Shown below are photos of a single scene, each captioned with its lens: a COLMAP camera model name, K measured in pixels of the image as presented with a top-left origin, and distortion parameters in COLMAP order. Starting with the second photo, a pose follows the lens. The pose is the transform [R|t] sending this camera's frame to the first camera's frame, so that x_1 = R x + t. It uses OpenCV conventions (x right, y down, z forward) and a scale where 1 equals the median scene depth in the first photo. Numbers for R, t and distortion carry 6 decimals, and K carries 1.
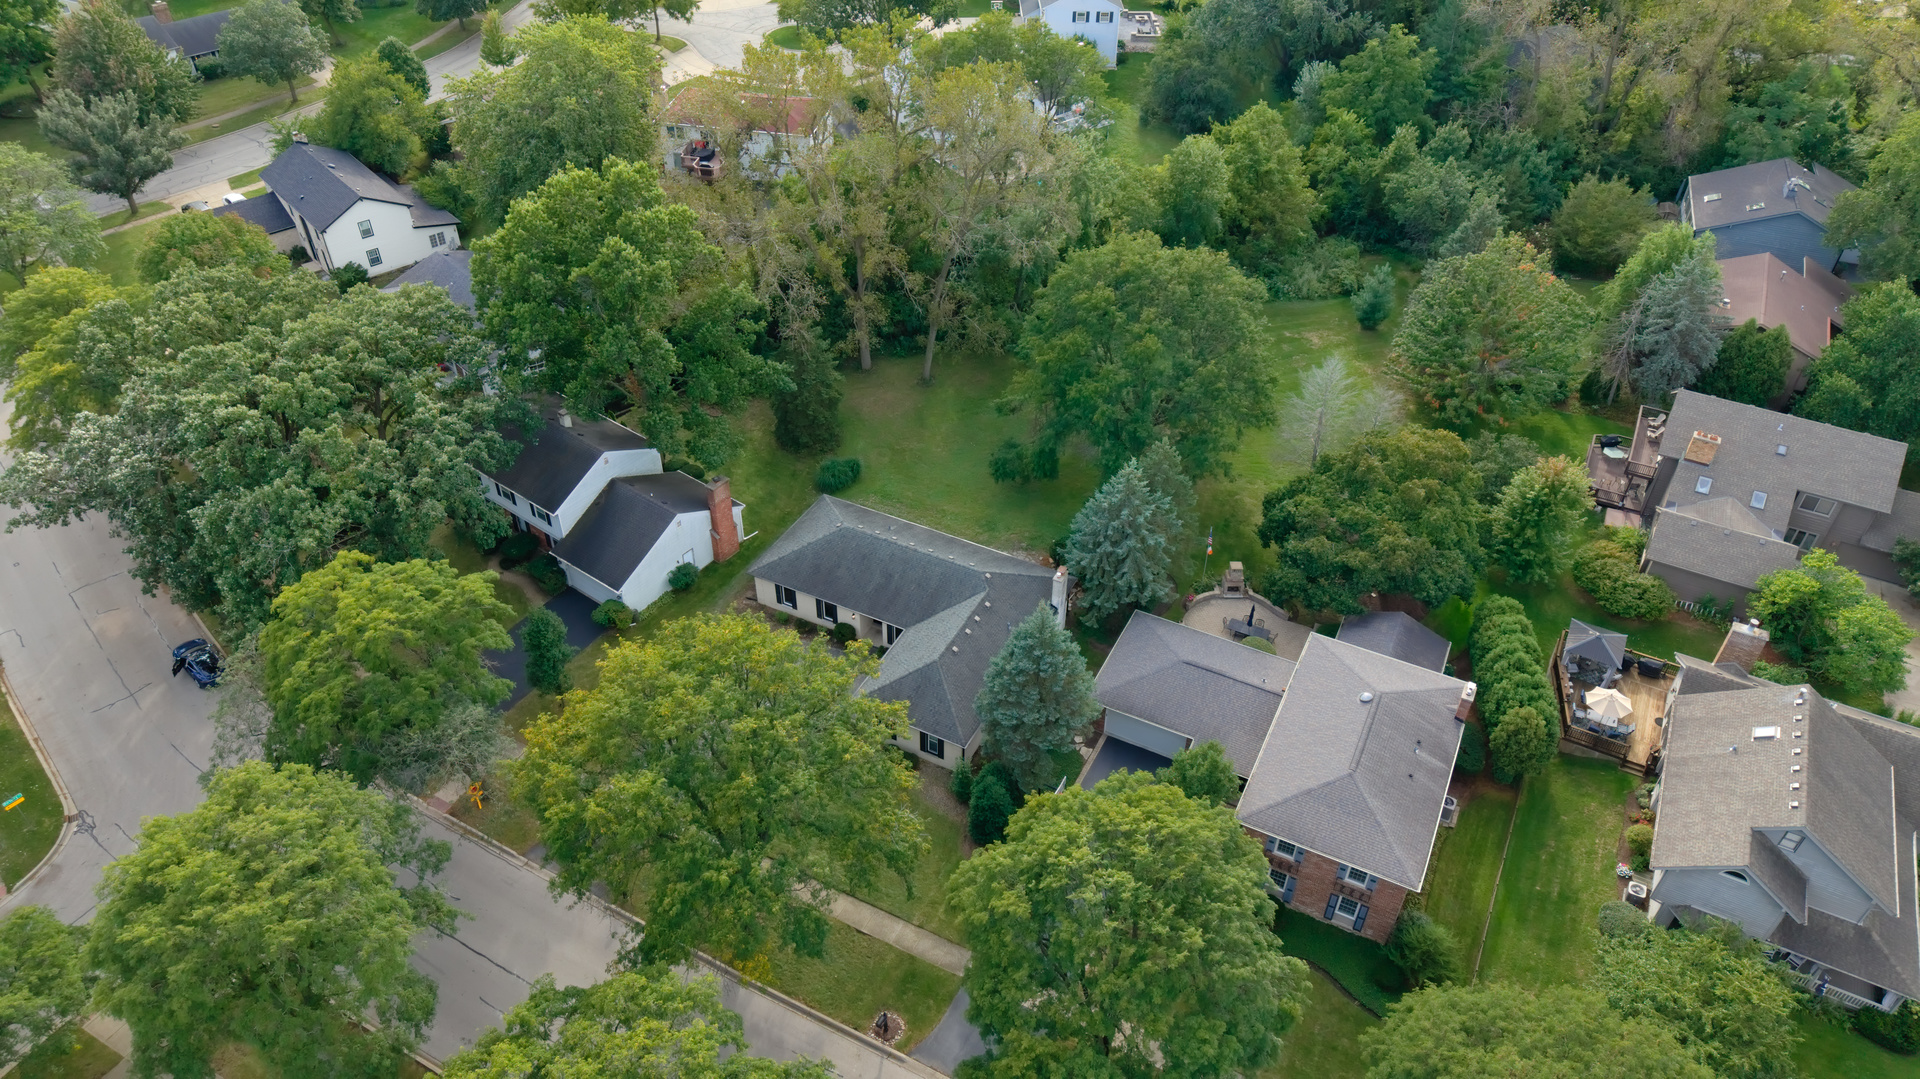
lens RADIAL K [[1295.2, 0, 960.0], [0, 1295.2, 539.5], [0, 0, 1]] dist [0.016509, 0.001025]
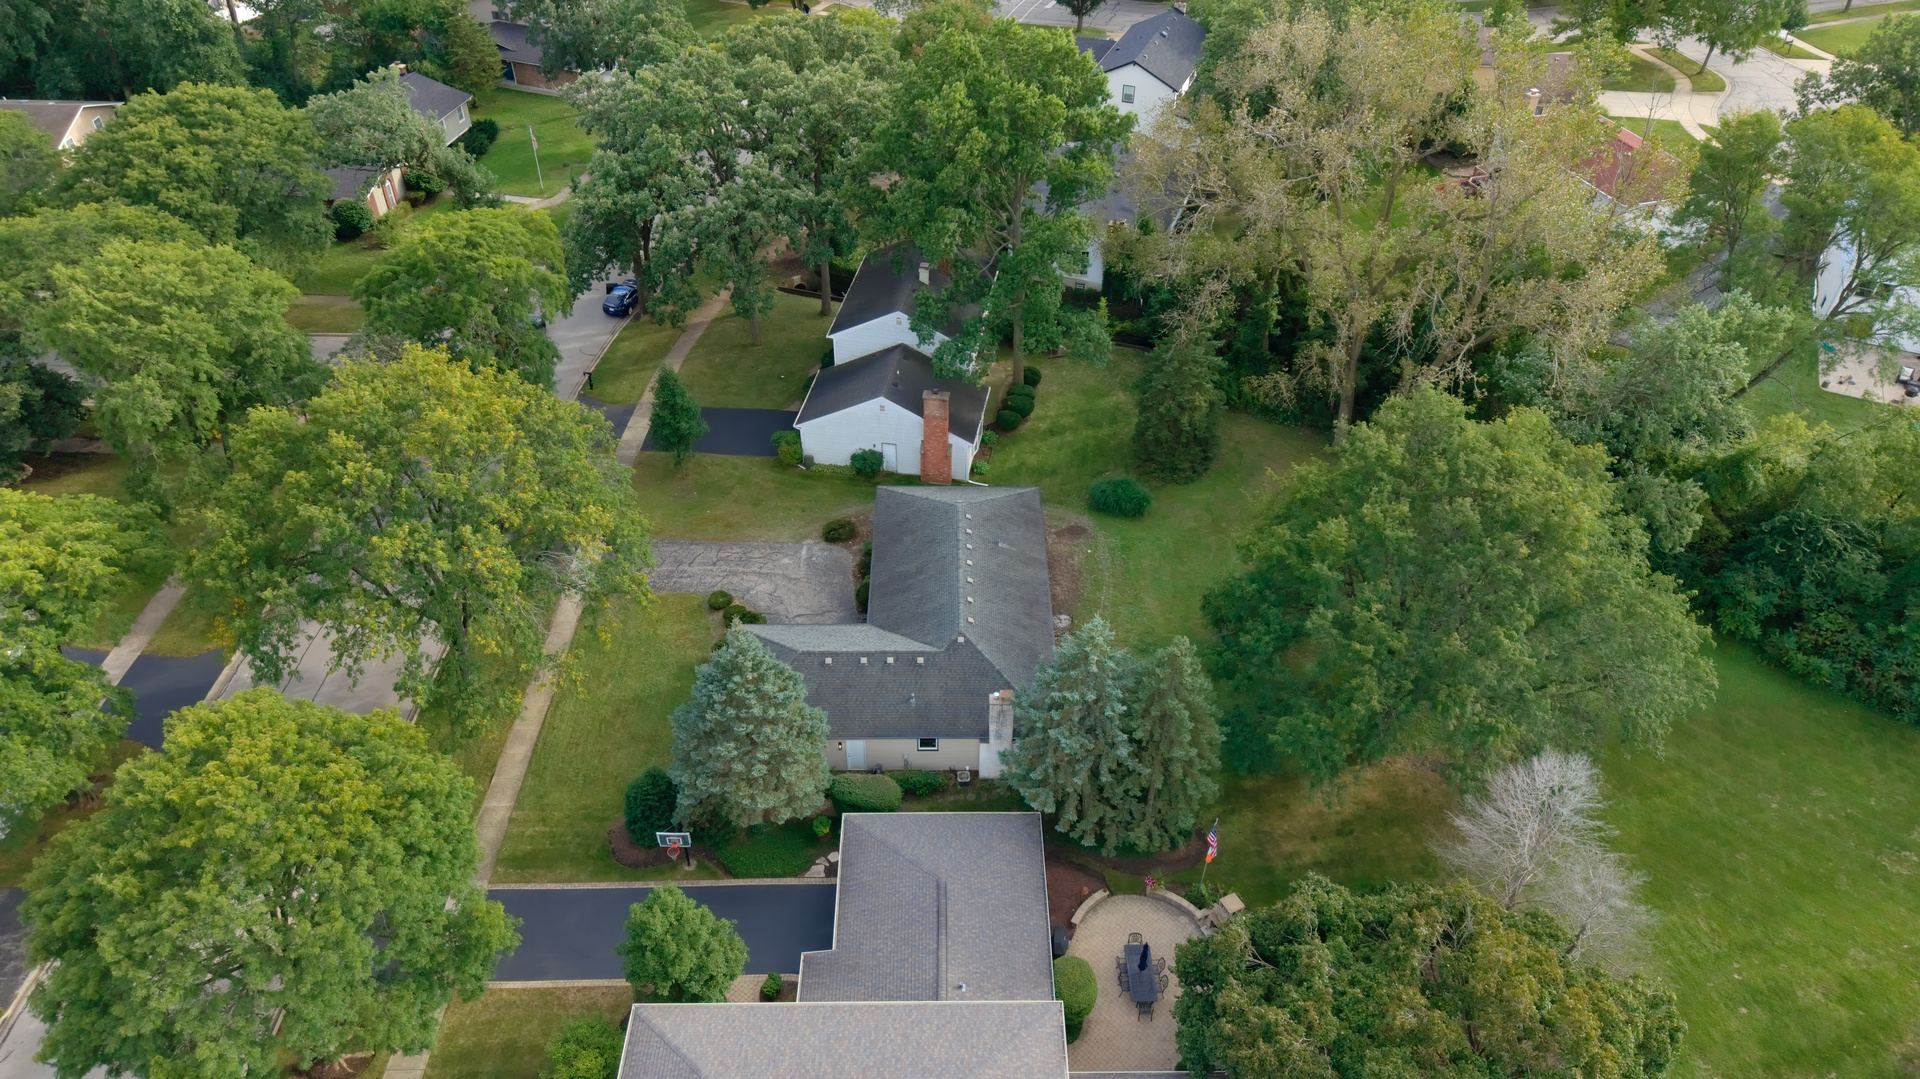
lens RADIAL K [[1295.2, 0, 960.0], [0, 1295.2, 539.5], [0, 0, 1]] dist [0.016509, 0.001025]
pose [[0.457320, 0.564020, -0.687561, 0.486432], [-0.573338, 0.778011, 0.256871, -0.204022], [0.679810, 0.276732, 0.679174, 0.430870]]
